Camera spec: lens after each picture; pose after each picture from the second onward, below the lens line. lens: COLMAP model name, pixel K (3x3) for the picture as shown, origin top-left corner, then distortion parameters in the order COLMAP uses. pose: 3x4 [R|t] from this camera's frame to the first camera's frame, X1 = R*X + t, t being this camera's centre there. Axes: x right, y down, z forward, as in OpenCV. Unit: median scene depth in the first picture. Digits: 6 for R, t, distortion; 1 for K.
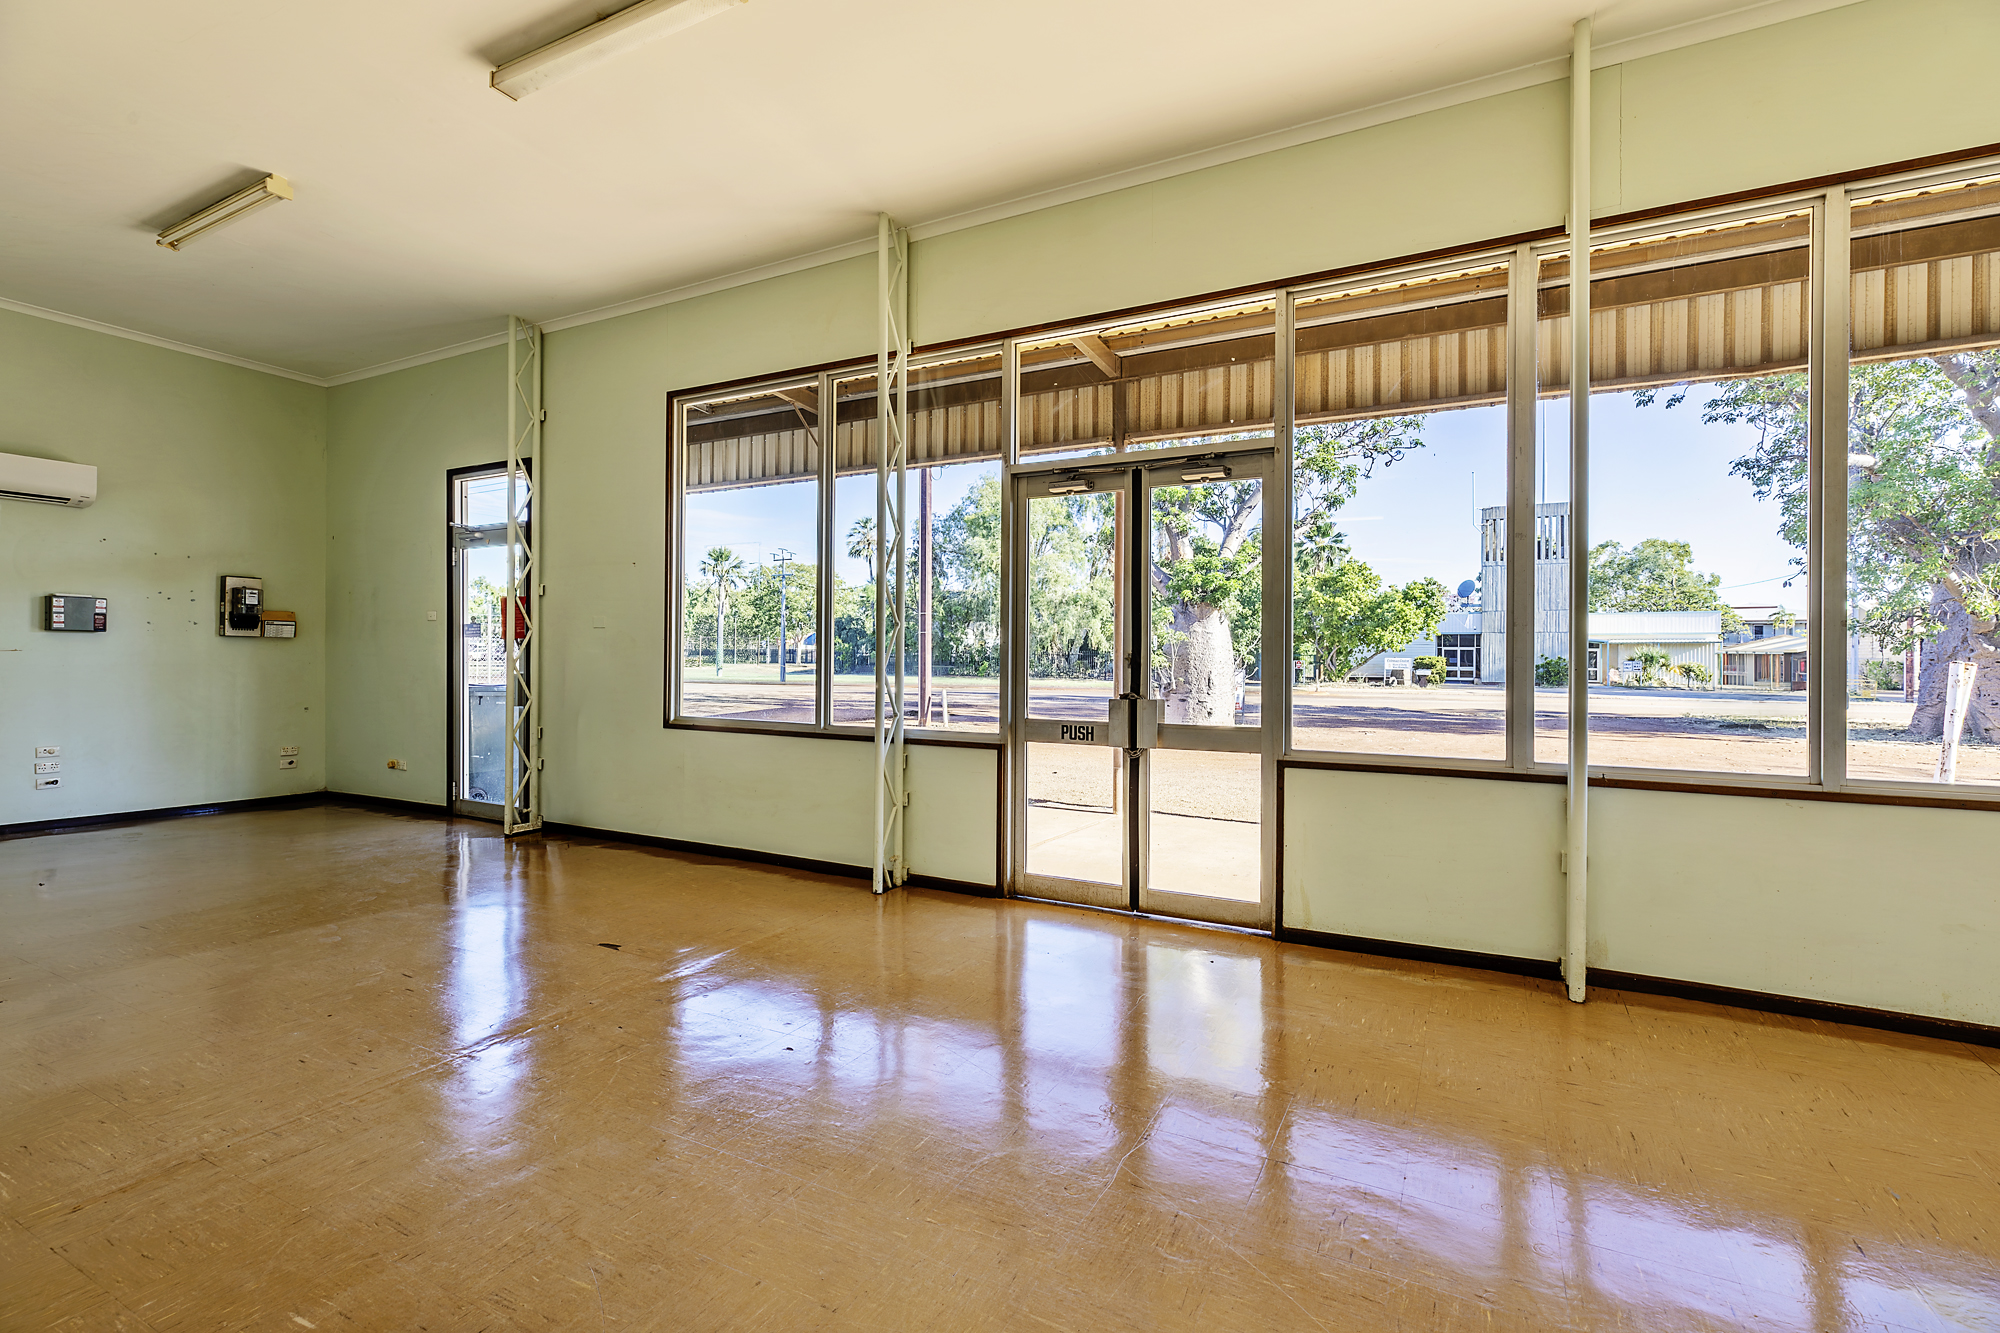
lens RADIAL K [[940.6, 0, 1009.9], [0, 940.6, 658.6], [0, 0, 1]] dist [0.002845, -0.001117]
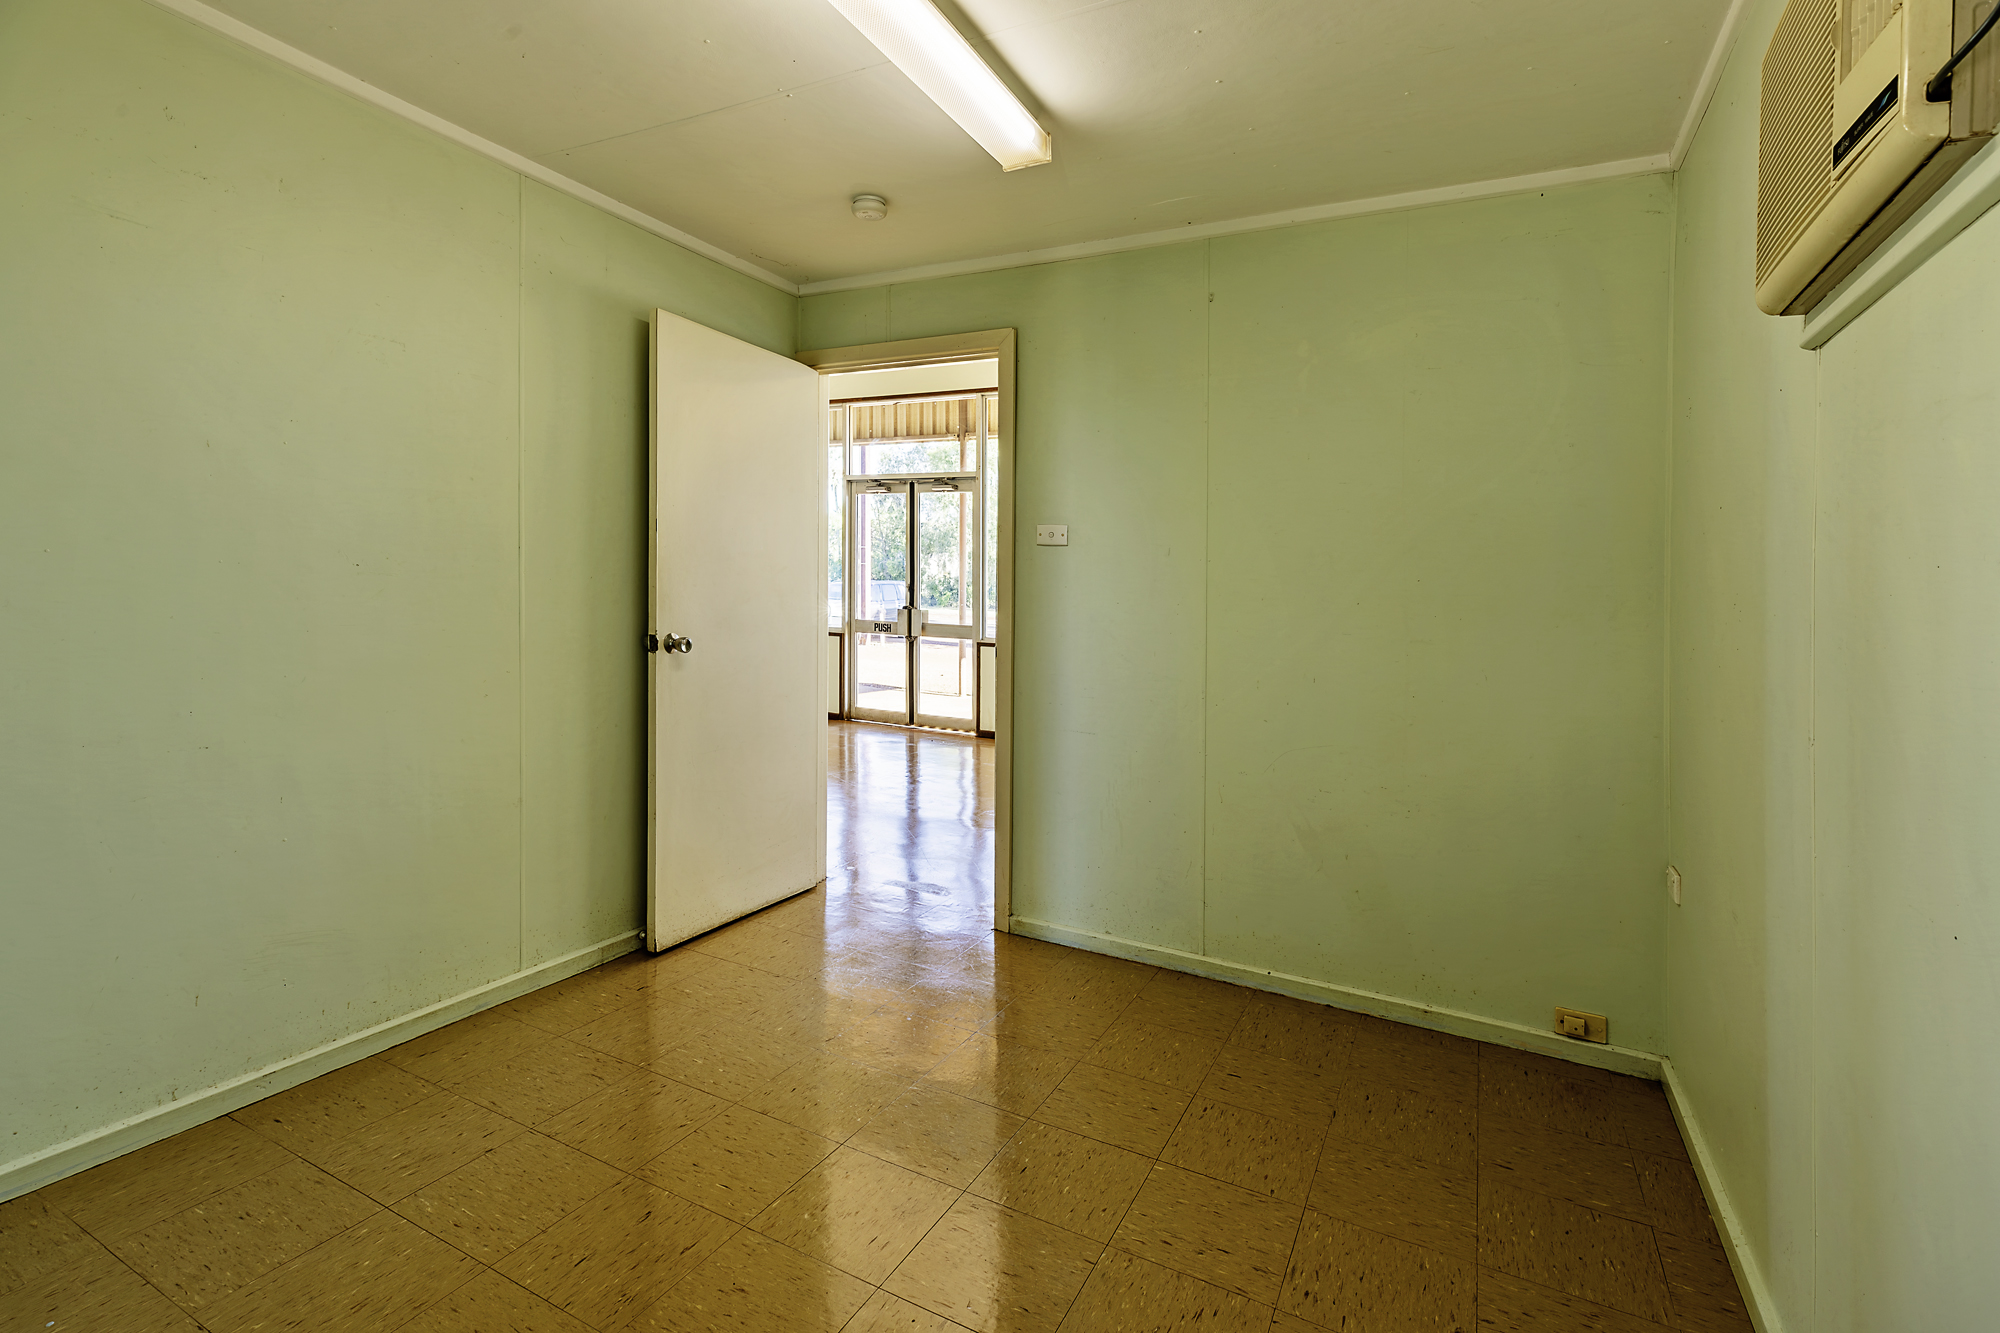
lens RADIAL K [[940.6, 0, 996.6], [0, 940.6, 680.5], [0, 0, 1]] dist [0.002845, -0.001117]
pose [[0.999604, 0.023972, 0.014769, 0.267806], [-0.025277, 0.995091, 0.095682, 0.001952], [-0.012403, -0.096017, 0.995302, -0.811363]]
